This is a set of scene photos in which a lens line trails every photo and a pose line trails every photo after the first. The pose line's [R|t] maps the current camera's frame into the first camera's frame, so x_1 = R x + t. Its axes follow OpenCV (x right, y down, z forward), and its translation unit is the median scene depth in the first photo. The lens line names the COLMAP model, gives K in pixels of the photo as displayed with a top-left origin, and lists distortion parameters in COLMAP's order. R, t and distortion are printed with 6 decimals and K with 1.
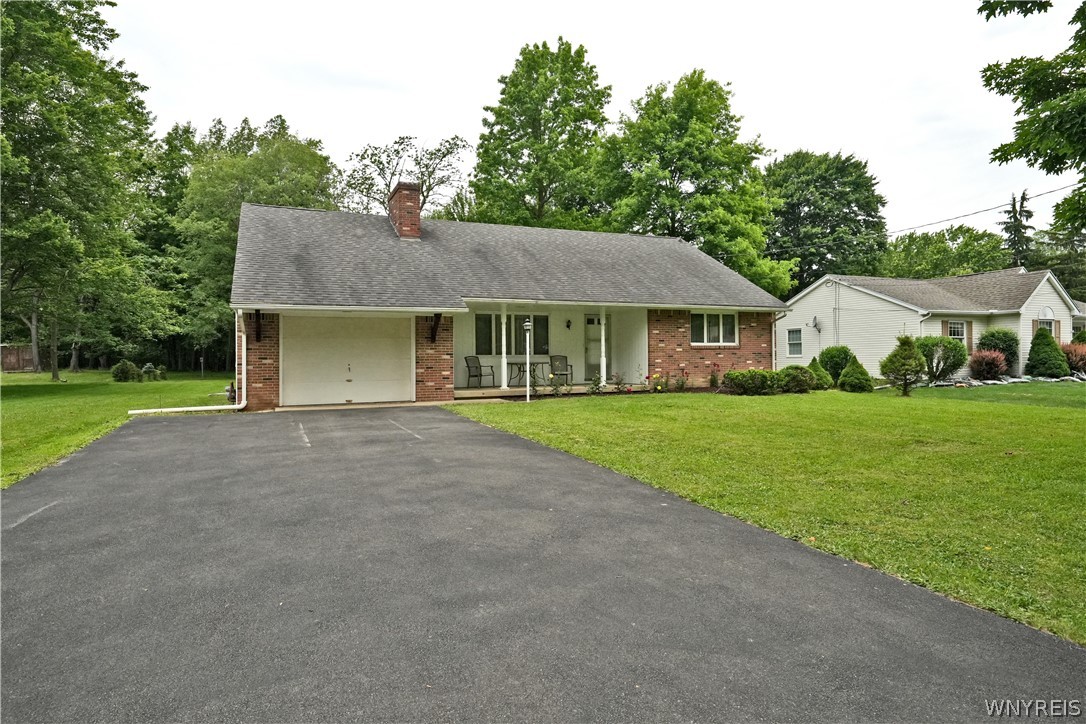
lens RADIAL K [[655.1, 0, 542.3], [0, 655.1, 358.0], [0, 0, 1]] dist [0.000668, 0.000420]
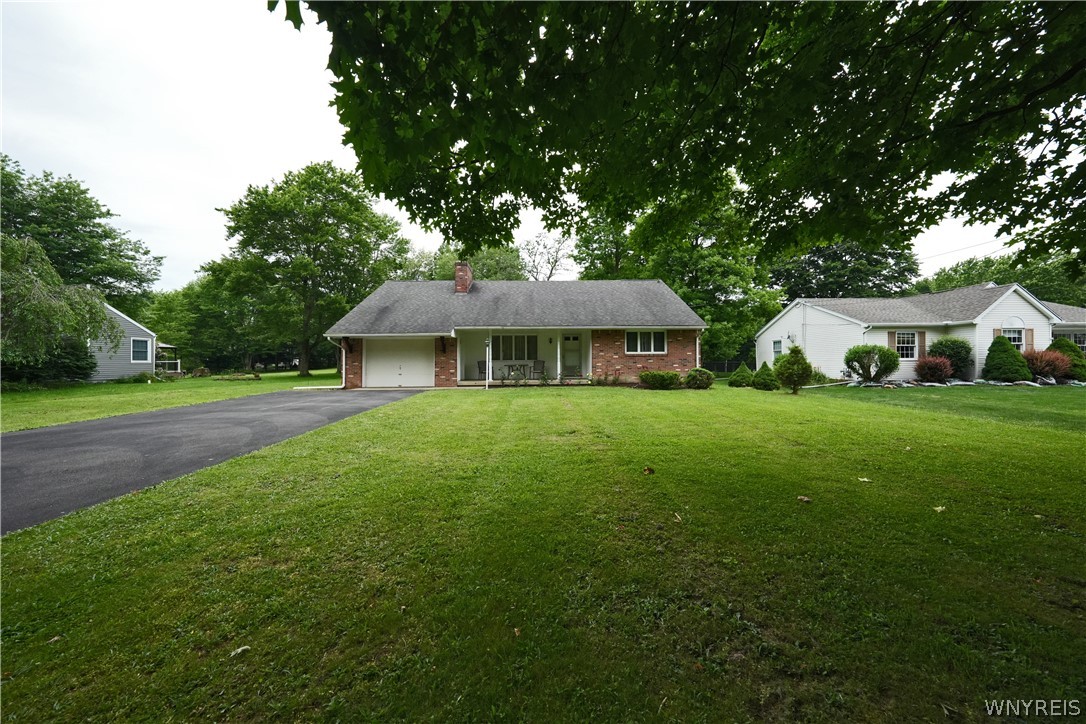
lens RADIAL K [[382.9, 0, 541.3], [0, 382.9, 362.4], [0, 0, 1]] dist [-0.004664, 0.001503]
pose [[0.920514, 0.005243, -0.390674, 0.381848], [-0.002342, 0.999966, 0.007903, -0.006363], [0.390702, -0.006360, 0.920495, 0.138500]]
